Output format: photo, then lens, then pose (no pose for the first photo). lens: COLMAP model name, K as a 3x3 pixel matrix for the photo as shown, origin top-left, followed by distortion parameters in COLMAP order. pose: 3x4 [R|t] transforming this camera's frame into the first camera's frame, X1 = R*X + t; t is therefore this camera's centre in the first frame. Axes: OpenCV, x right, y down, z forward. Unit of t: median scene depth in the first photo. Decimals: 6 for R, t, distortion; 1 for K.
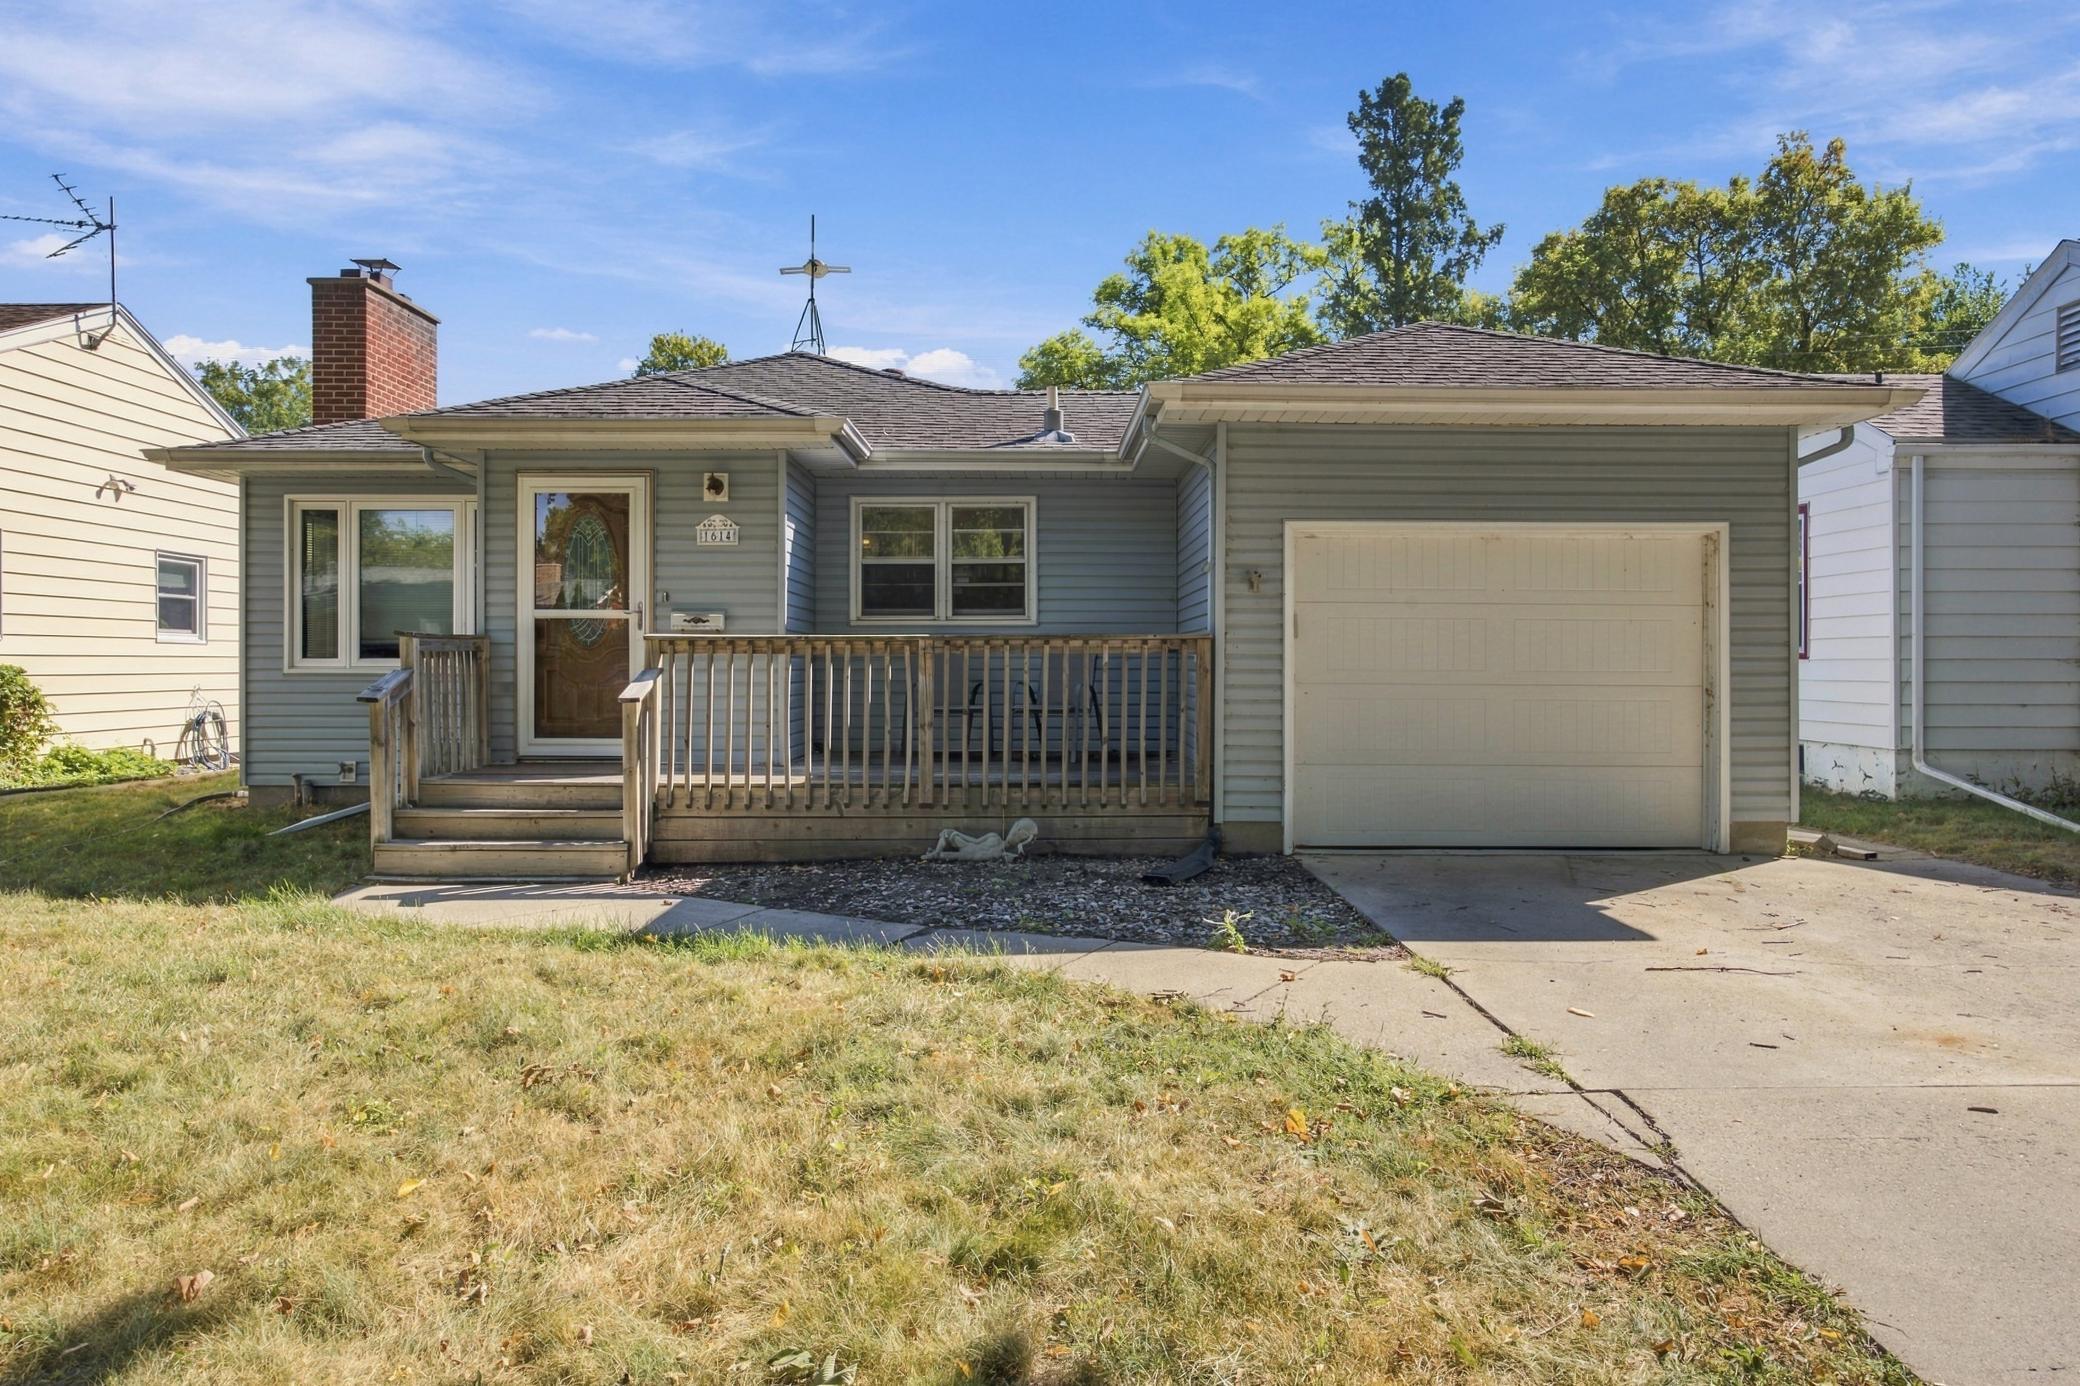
lens RADIAL K [[1378.1, 0, 1040.0], [0, 1378.1, 693.0], [0, 0, 1]] dist [-0.000679, 0.000447]
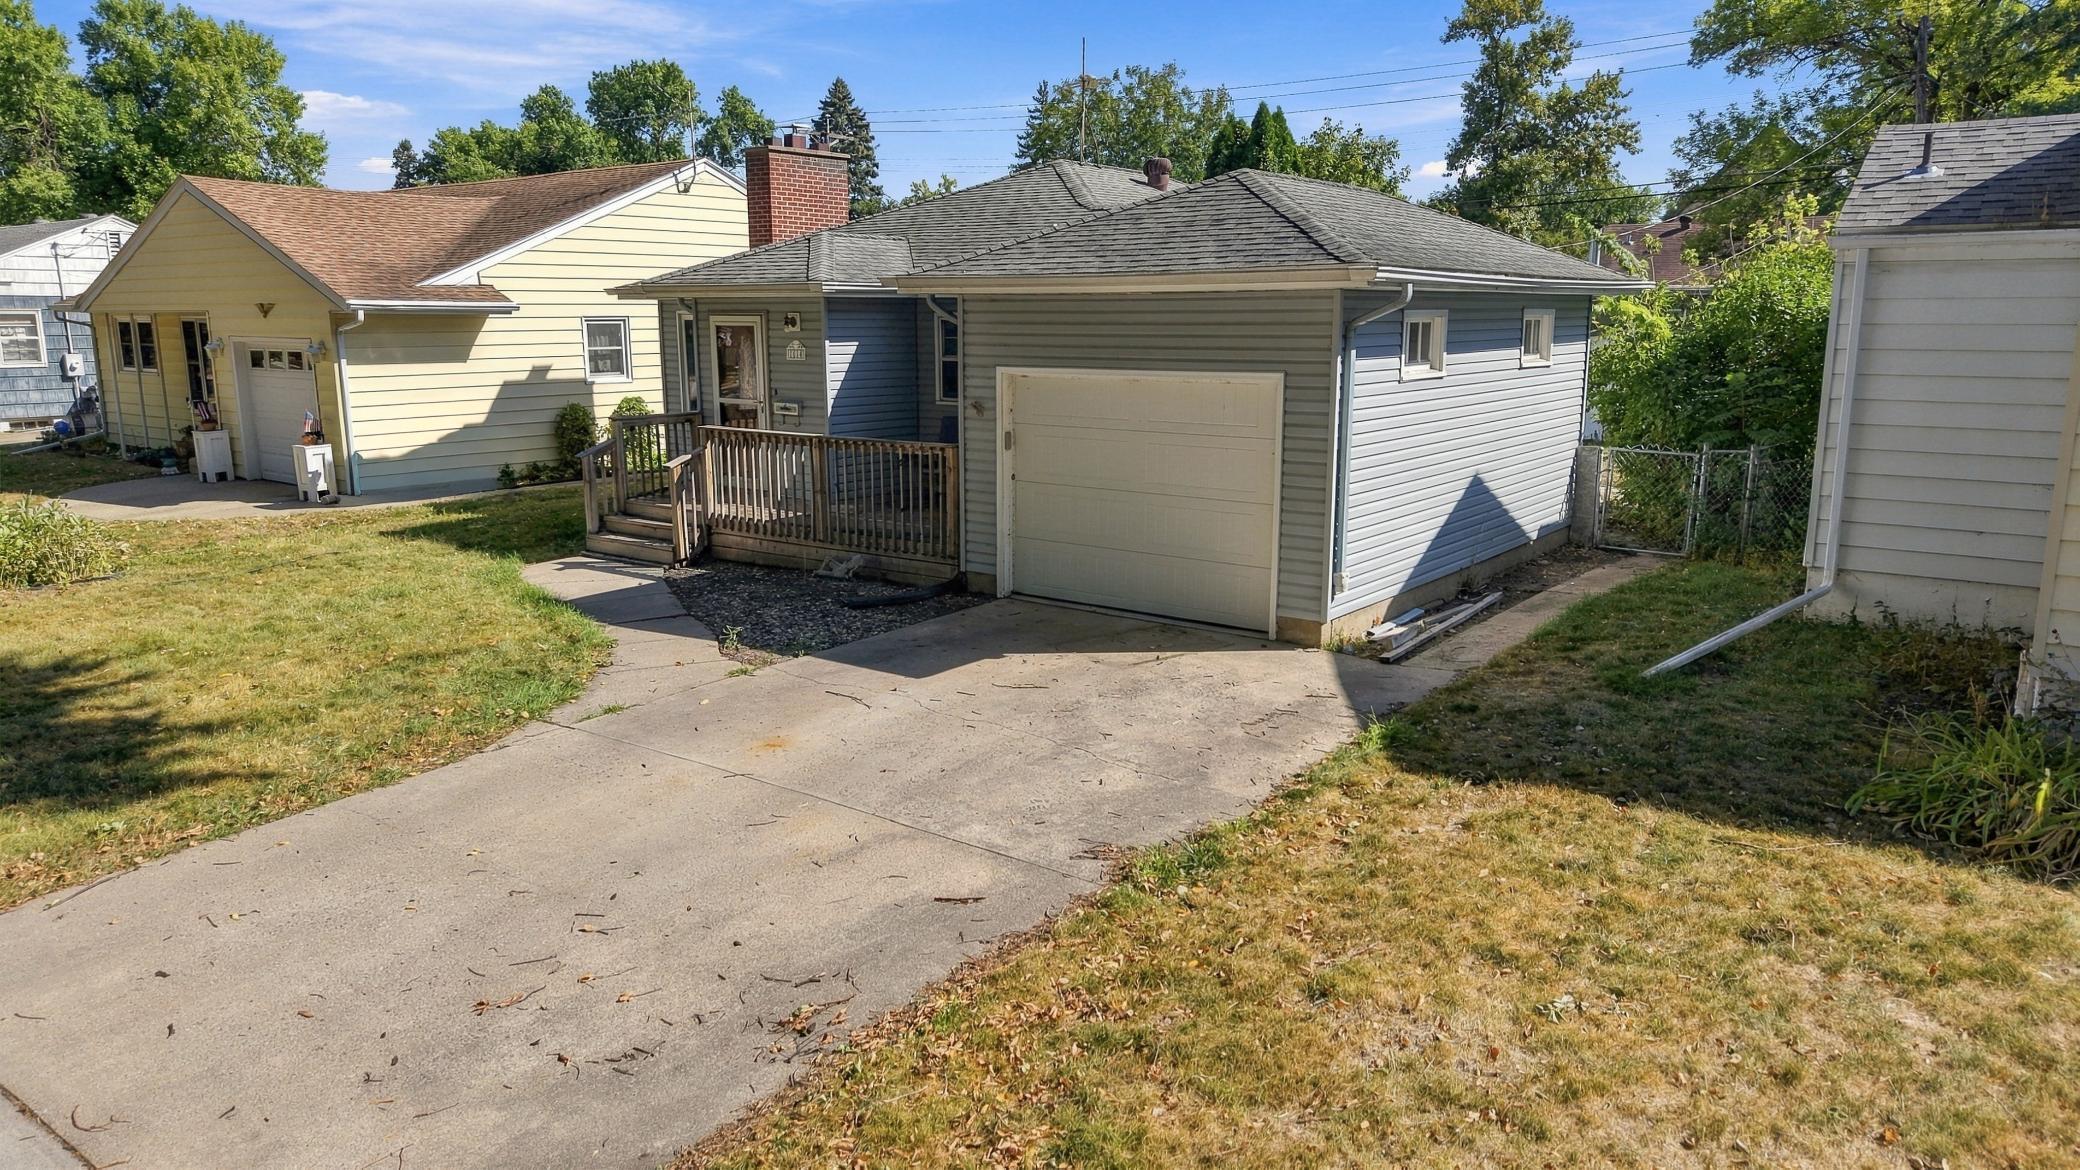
lens RADIAL K [[1394.8, 0, 1040.0], [0, 1394.8, 585.0], [0, 0, 1]] dist [0.001488, -0.000500]
pose [[0.792117, 0.116665, -0.599116, 1.092215], [-0.007618, 0.983376, 0.181420, -0.163679], [0.610322, -0.139142, 0.779838, -0.120184]]
